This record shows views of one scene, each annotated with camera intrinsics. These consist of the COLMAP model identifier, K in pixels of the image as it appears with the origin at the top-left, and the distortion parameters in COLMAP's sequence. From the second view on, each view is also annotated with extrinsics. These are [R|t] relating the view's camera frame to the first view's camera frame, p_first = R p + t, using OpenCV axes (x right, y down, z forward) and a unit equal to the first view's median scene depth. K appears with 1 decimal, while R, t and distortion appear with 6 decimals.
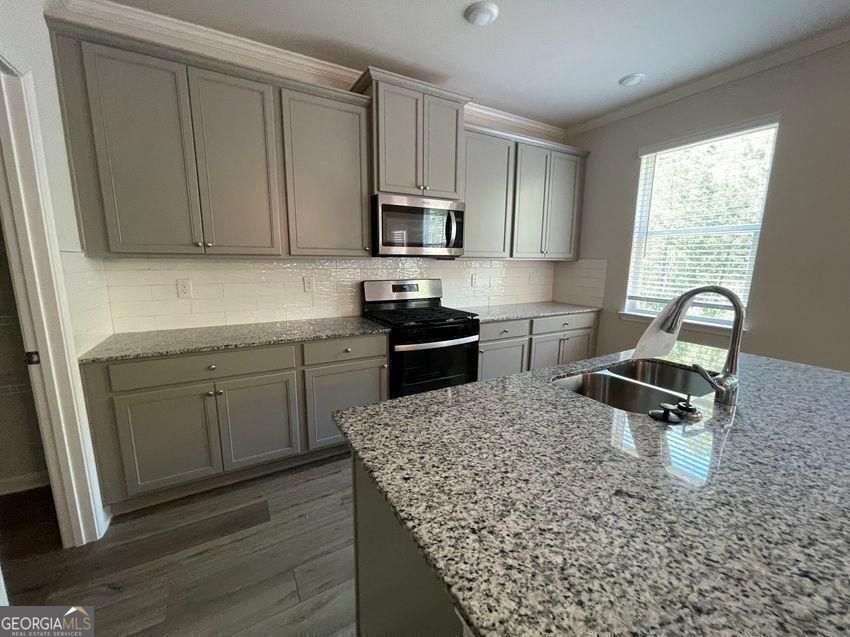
lens RADIAL K [[345.8, 0, 417.4], [0, 345.8, 321.1], [0, 0, 1]] dist [-0.002126, -0.000179]
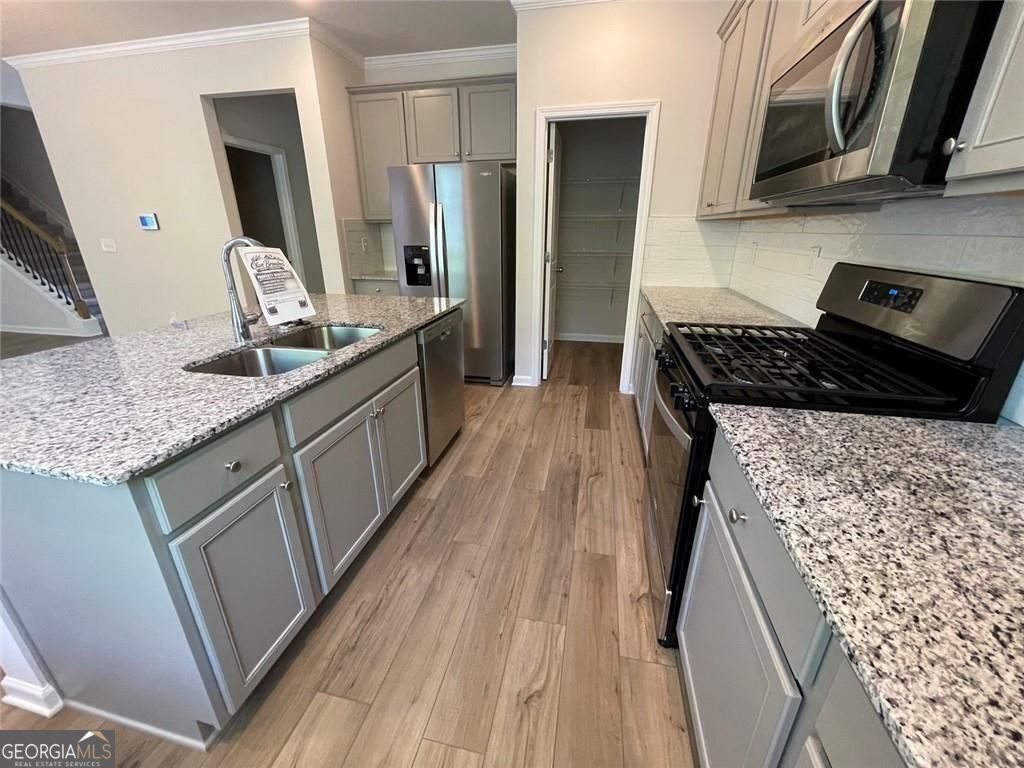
lens RADIAL K [[416.6, 0, 506.1], [0, 416.6, 385.5], [0, 0, 1]] dist [-0.002126, -0.000179]
pose [[-0.667917, 0.253096, -0.699878, 0.539810], [-0.140648, 0.880527, 0.452649, -0.156389], [0.730825, 0.400768, -0.552521, 1.013711]]
